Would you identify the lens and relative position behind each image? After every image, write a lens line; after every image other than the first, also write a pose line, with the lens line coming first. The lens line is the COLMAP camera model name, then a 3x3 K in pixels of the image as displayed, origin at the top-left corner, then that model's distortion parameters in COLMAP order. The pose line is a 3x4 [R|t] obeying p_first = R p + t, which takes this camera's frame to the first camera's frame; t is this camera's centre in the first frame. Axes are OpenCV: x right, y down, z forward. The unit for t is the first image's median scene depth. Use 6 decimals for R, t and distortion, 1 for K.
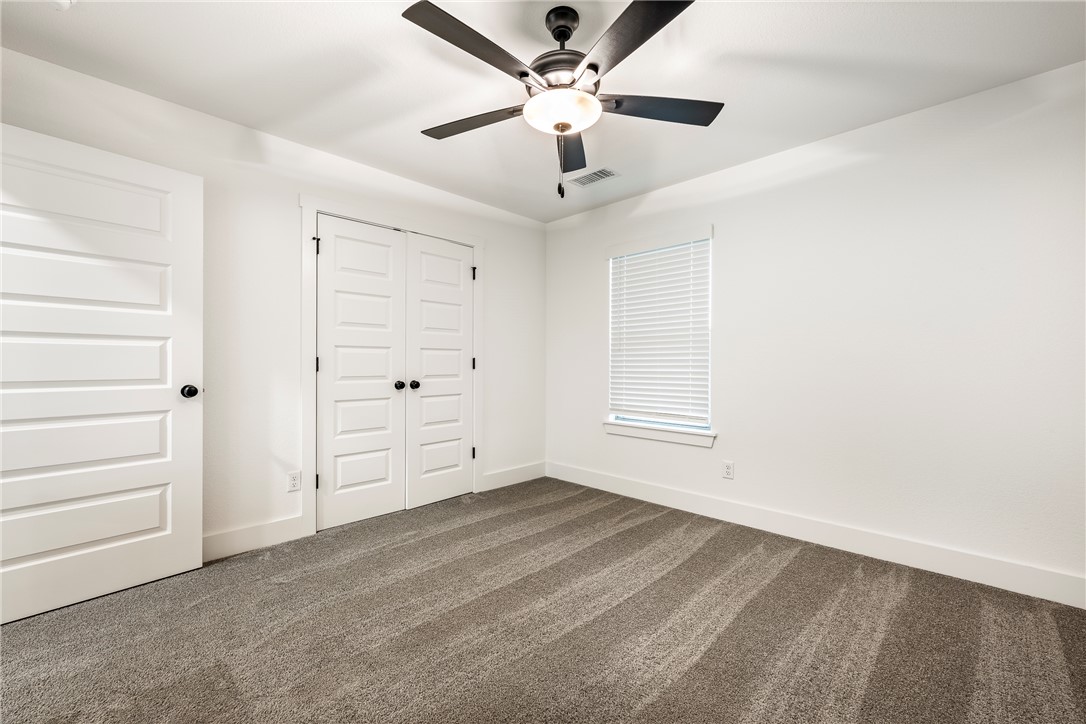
lens RADIAL K [[451.6, 0, 544.4], [0, 451.6, 356.6], [0, 0, 1]] dist [-0.001150, -0.000138]
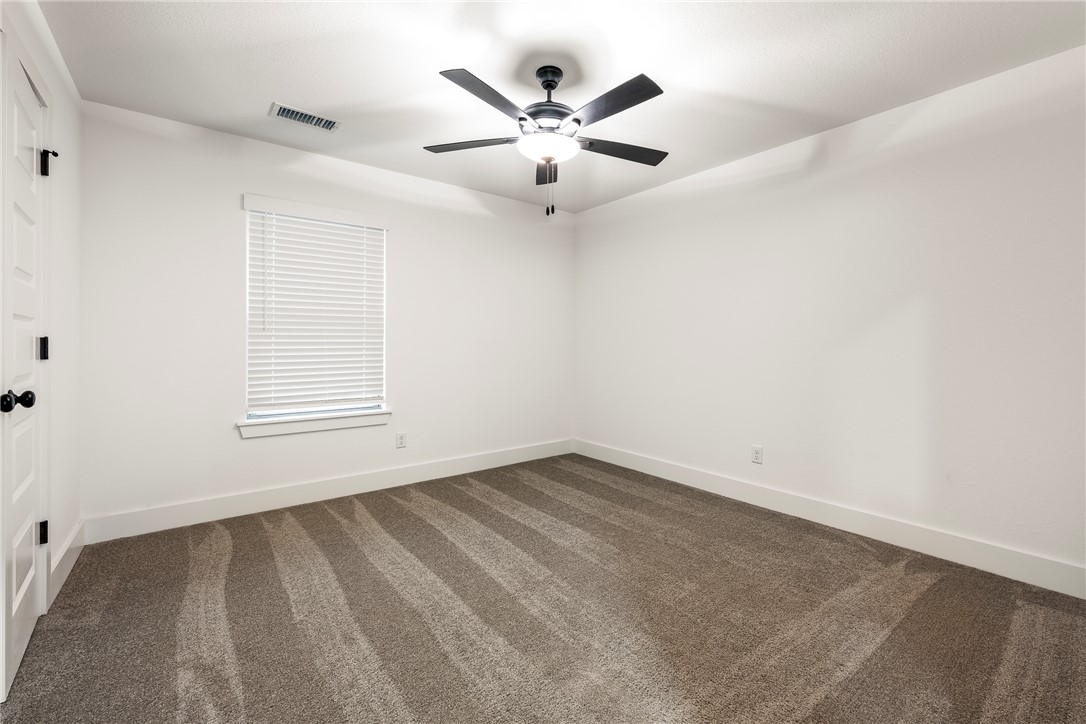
lens RADIAL K [[481.2, 0, 539.7], [0, 481.2, 345.7], [0, 0, 1]] dist [0.000200, -0.000063]
pose [[0.130955, -0.002806, 0.991384, -0.720097], [-0.009485, 0.999947, 0.004083, 0.006317], [-0.991343, -0.009938, 0.130921, 0.486930]]
